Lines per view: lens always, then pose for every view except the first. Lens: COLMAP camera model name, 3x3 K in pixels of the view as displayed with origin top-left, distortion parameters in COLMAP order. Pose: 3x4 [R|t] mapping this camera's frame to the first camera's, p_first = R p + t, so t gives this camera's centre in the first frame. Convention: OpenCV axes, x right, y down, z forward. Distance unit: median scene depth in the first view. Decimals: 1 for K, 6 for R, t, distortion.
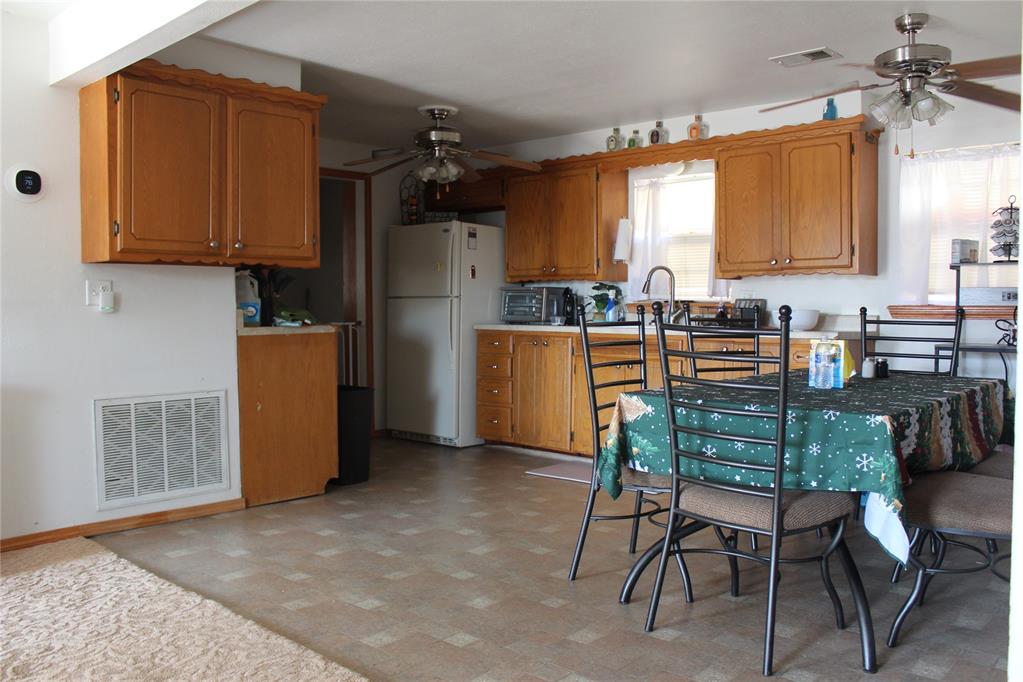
lens RADIAL K [[852.6, 0, 514.5], [0, 852.6, 341.0], [0, 0, 1]] dist [-0.162431, 0.133109]
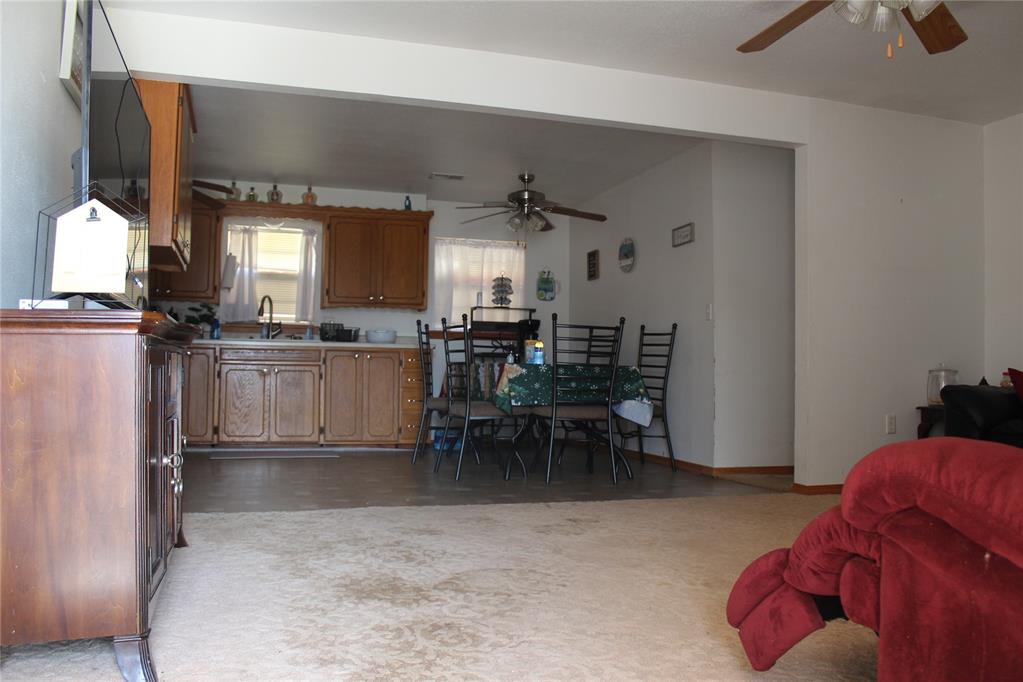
lens RADIAL K [[852.6, 0, 511.3], [0, 852.6, 350.0], [0, 0, 1]] dist [-0.162431, 0.133109]
pose [[0.501628, 0.027924, 0.864633, -0.833363], [0.020720, 0.998804, -0.044278, 0.065988], [-0.864835, 0.040126, 0.500449, 0.043106]]
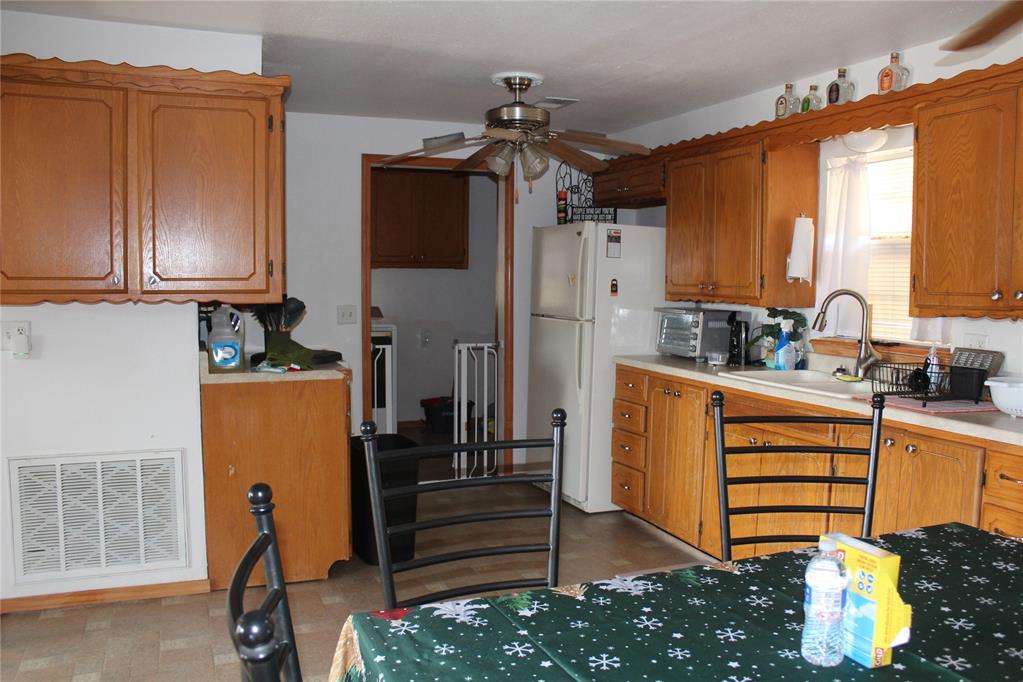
lens RADIAL K [[852.6, 0, 518.3], [0, 852.6, 339.6], [0, 0, 1]] dist [-0.162431, 0.133109]
pose [[0.903547, 0.040987, -0.426525, 0.246802], [-0.027775, 0.998923, 0.037154, -0.074165], [0.427588, -0.021724, 0.903712, 0.337194]]
